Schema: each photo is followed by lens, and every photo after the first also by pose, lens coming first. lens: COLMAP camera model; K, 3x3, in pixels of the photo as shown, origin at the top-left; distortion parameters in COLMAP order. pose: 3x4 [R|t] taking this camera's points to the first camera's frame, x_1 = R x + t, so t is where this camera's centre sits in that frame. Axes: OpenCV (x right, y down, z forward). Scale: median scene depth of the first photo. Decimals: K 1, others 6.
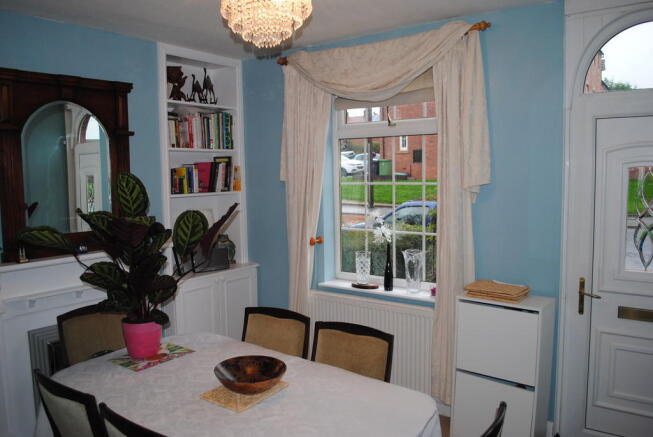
lens RADIAL K [[528.5, 0, 326.5], [0, 528.5, 218.5], [0, 0, 1]] dist [-0.064139, -0.003632]
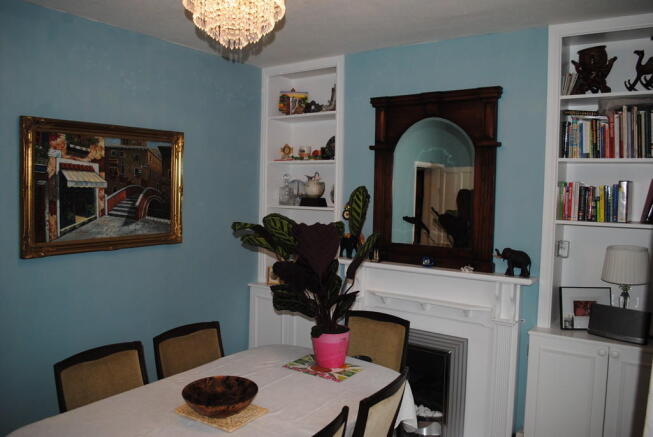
lens RADIAL K [[528.5, 0, 326.5], [0, 528.5, 218.5], [0, 0, 1]] dist [-0.064139, -0.003632]
pose [[0.007492, 0.080216, -0.996749, 0.632517], [-0.103579, 0.991478, 0.079014, -0.101811], [0.994593, 0.102650, 0.015737, 0.904836]]
